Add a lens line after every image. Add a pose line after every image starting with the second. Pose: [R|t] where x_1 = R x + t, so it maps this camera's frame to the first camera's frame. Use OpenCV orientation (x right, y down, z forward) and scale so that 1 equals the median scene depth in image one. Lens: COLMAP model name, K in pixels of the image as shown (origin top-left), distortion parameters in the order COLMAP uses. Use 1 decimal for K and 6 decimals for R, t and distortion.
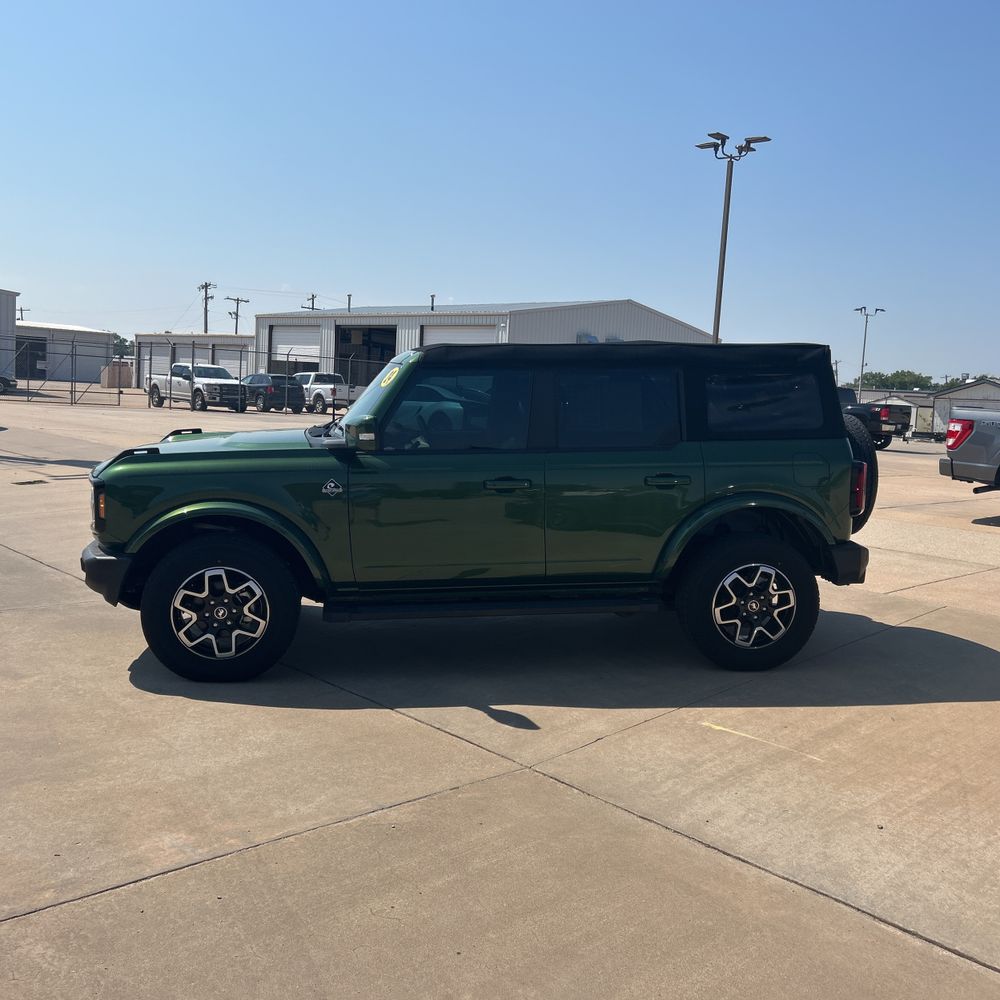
lens RADIAL K [[1010.7, 0, 498.7], [0, 1010.7, 499.8], [0, 0, 1]] dist [0.019629, 0.000000]
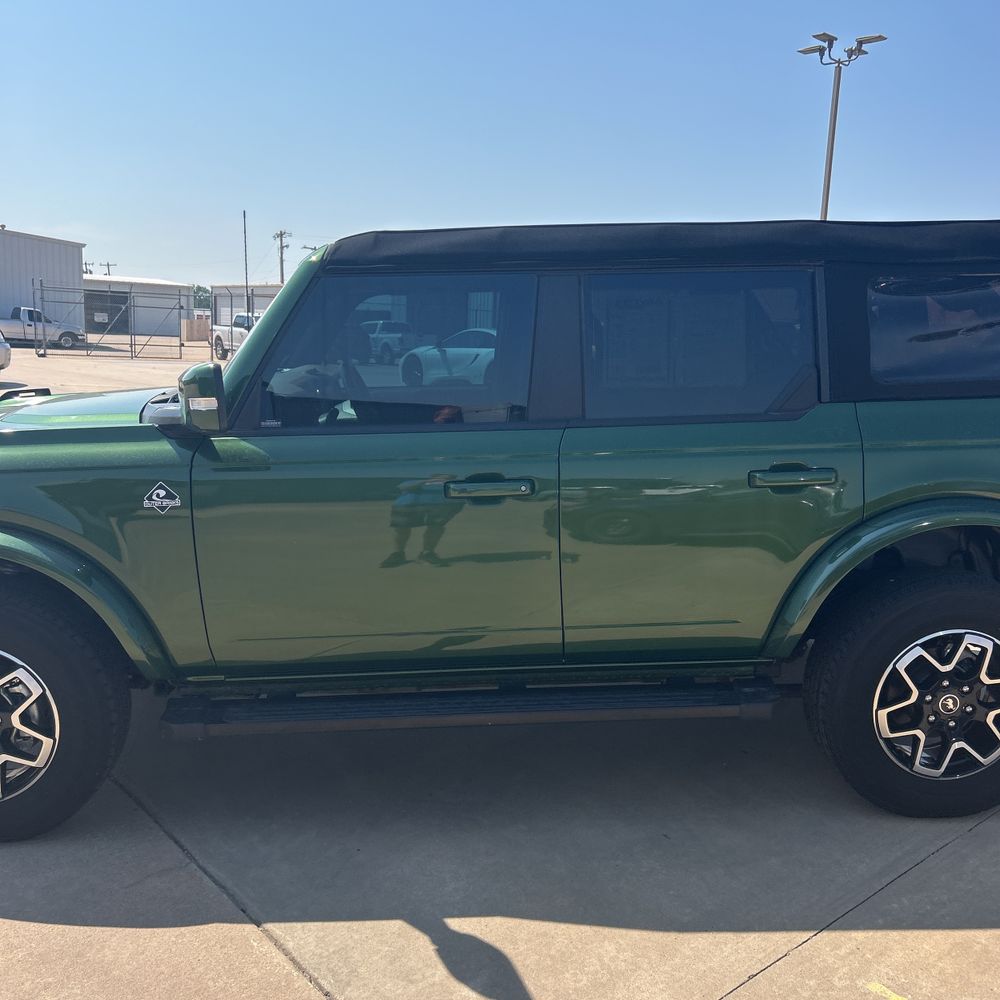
lens RADIAL K [[1010.7, 0, 502.4], [0, 1010.7, 516.5], [0, 0, 1]] dist [0.019629, 0.000000]
pose [[0.996696, -0.001783, -0.081204, 0.056626], [0.007119, 0.997830, 0.065464, -0.033934], [0.080911, -0.065826, 0.994545, 0.446104]]
